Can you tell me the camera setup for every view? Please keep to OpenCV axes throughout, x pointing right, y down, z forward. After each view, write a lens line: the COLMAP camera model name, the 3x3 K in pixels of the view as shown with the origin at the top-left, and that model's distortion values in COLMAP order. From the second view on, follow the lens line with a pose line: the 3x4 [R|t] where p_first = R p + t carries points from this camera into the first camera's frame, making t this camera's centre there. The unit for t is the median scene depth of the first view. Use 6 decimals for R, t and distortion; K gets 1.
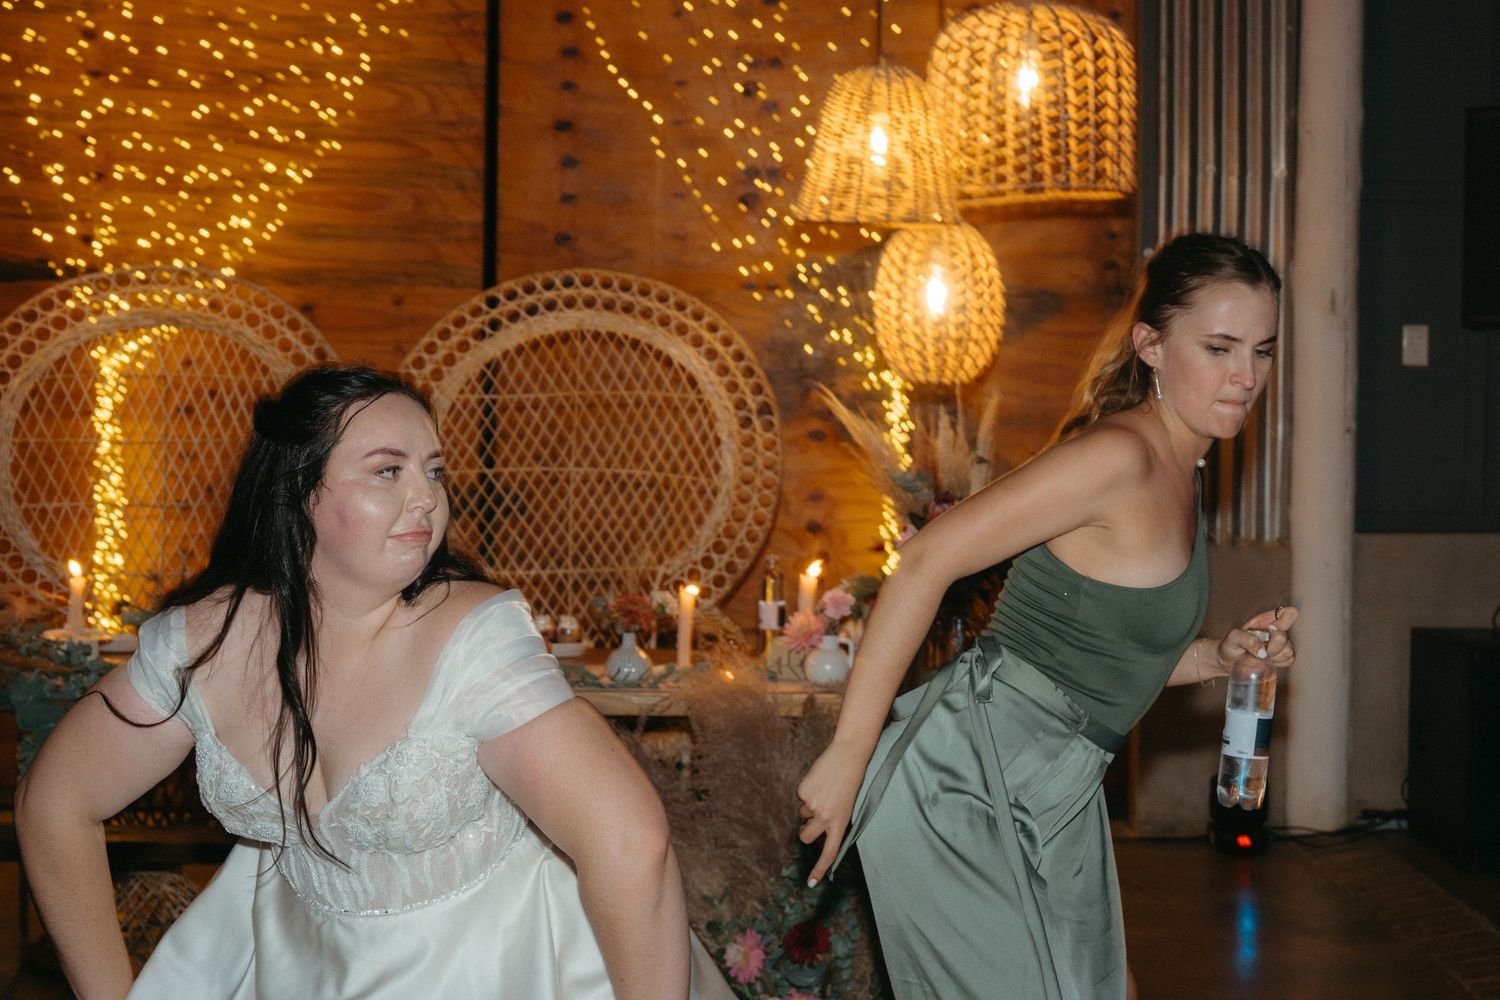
lens RADIAL K [[2658.8, 0, 785.3], [0, 2658.8, 475.8], [0, 0, 1]] dist [0.056424, -0.063037]
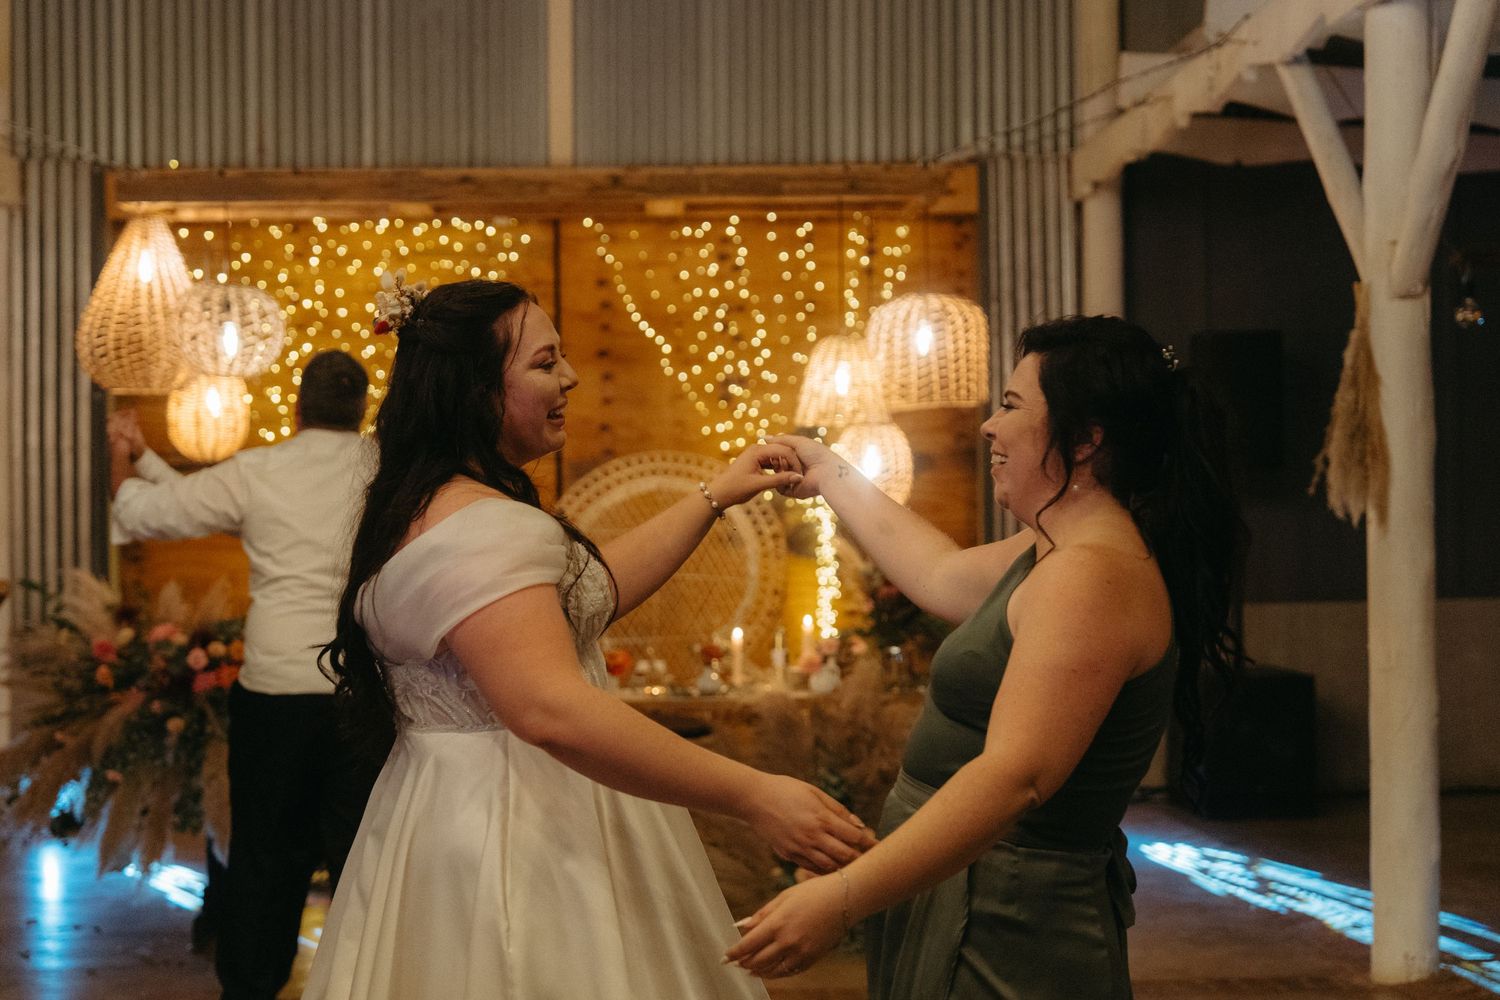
lens RADIAL K [[2190.3, 0, 726.6], [0, 2190.3, 522.7], [0, 0, 1]] dist [0.018880, -0.044109]
pose [[0.999235, -0.026043, 0.029176, -0.053049], [0.026901, 0.999205, -0.029417, 0.004414], [-0.028387, 0.030180, 0.999141, -0.260564]]
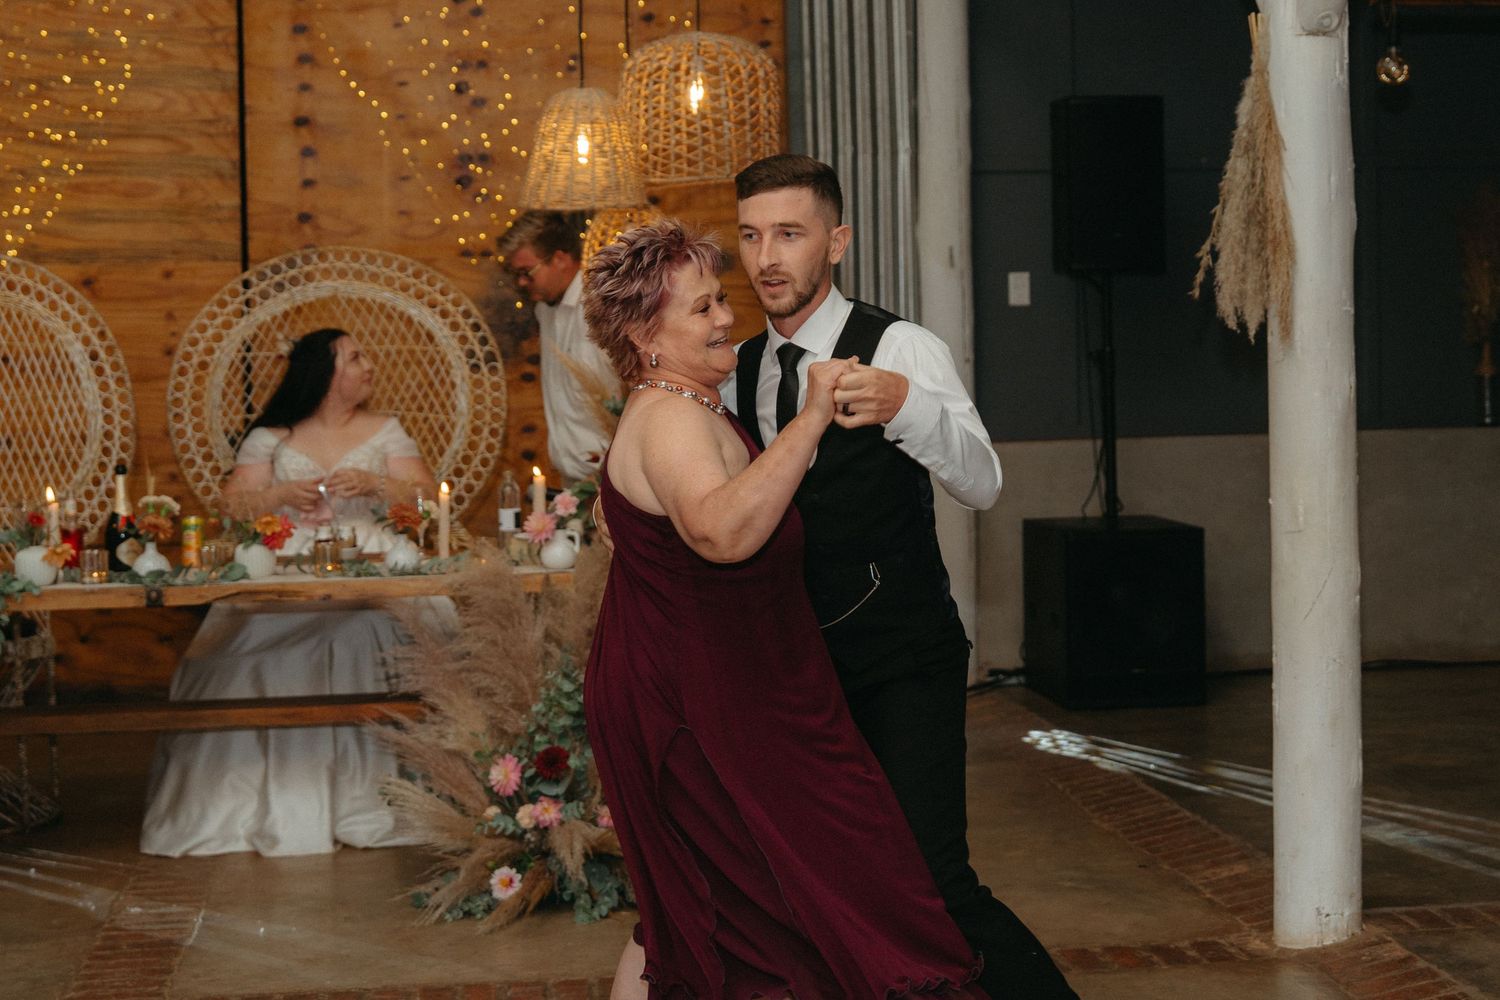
lens RADIAL K [[2526.9, 0, 836.7], [0, 2526.9, 392.5], [0, 0, 1]] dist [-0.000579, 0.088463]
pose [[0.989302, -0.033945, 0.141880, -0.012467], [0.035059, 0.999371, -0.005359, 0.002432], [-0.141609, 0.010276, 0.989869, -0.138387]]
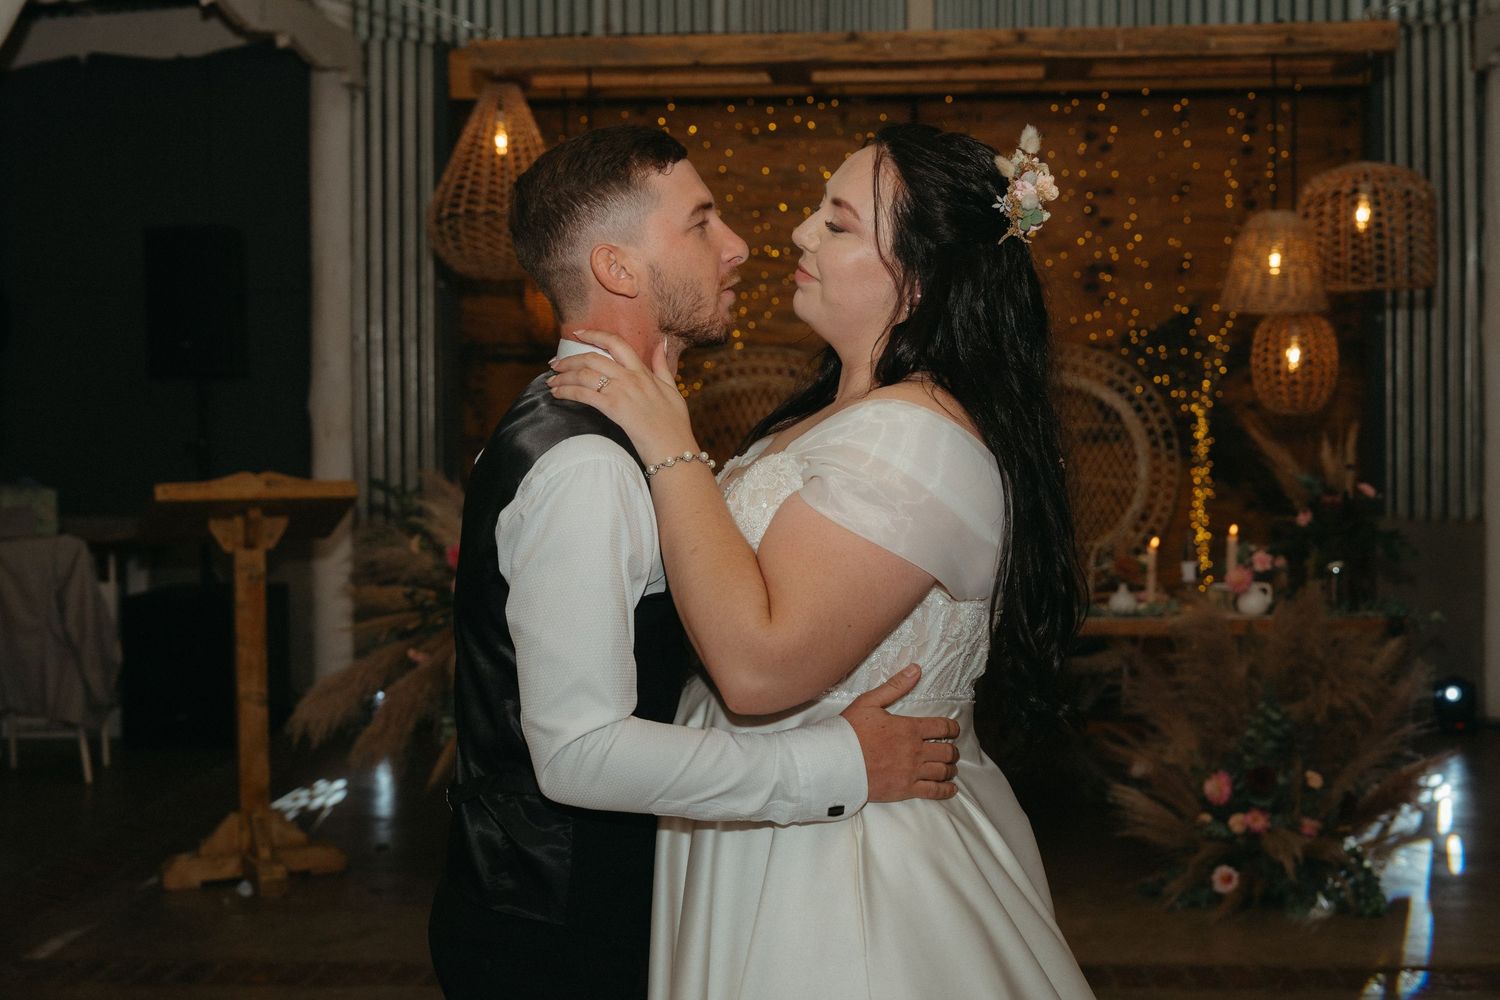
lens RADIAL K [[2035.3, 0, 810.5], [0, 2035.3, 454.7], [0, 0, 1]] dist [0.012120, 0.015647]
pose [[0.997943, -0.020806, -0.060631, -0.103835], [0.020226, 0.999744, -0.010162, -0.004893], [0.060827, 0.008915, 0.998108, -0.110195]]
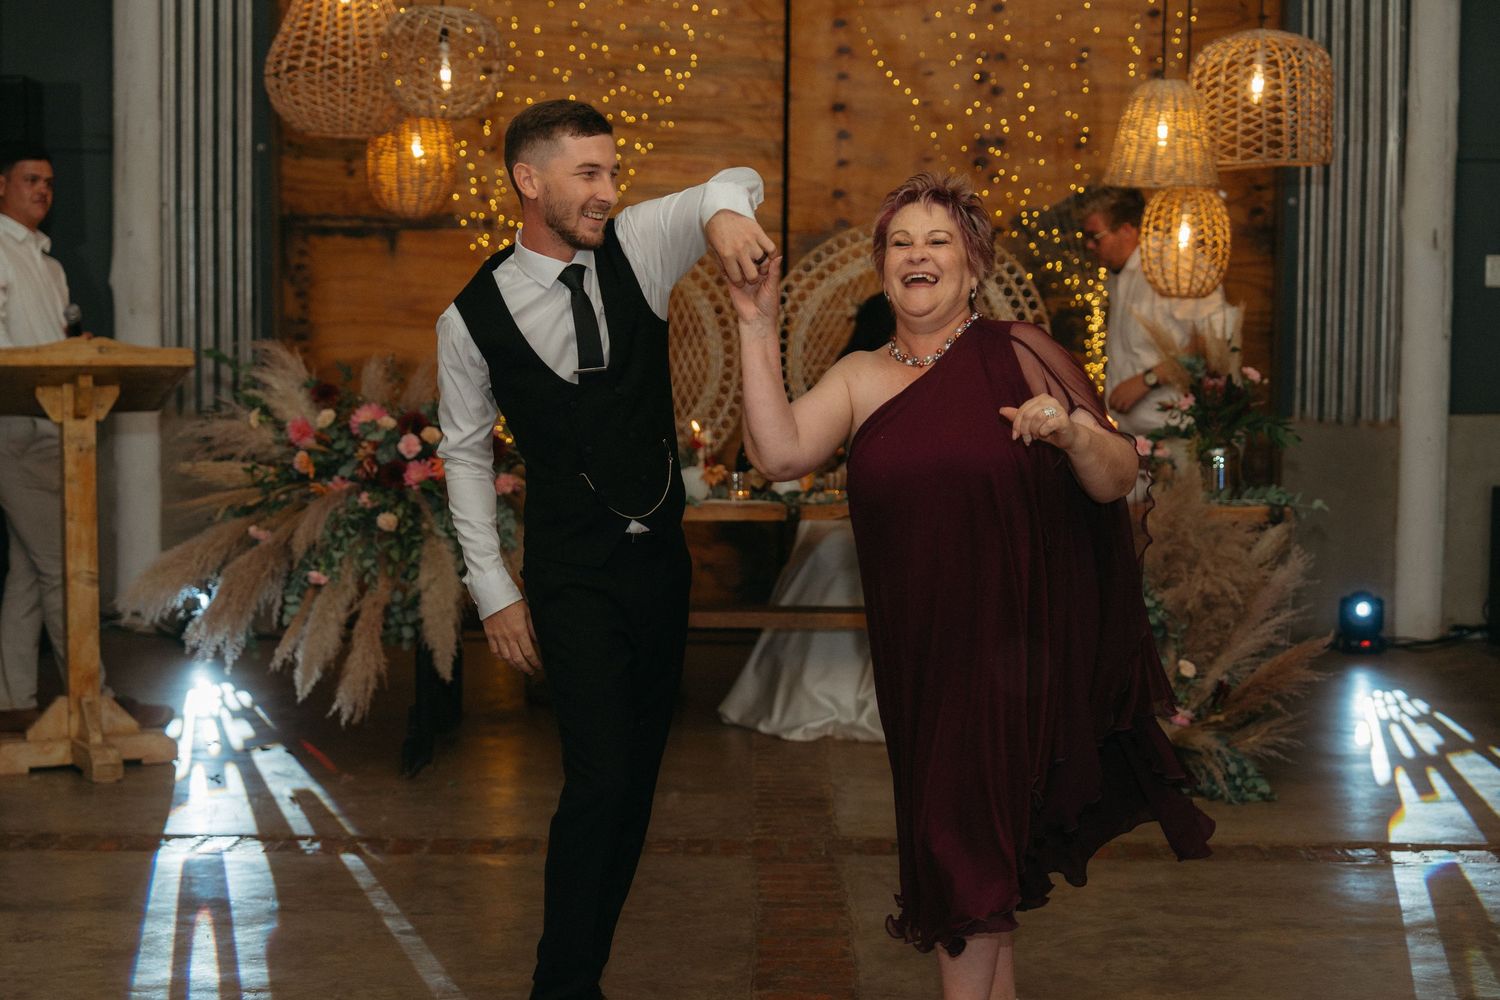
lens RADIAL K [[2474.1, 0, 750.0], [0, 2474.1, 500.0], [0, 0, 1]] dist [0.038062, -0.095460]
pose [[0.999710, -0.005625, -0.023412, -0.102385], [0.006573, 0.999153, 0.040612, 0.012152], [0.023163, -0.040754, 0.998901, -0.229914]]
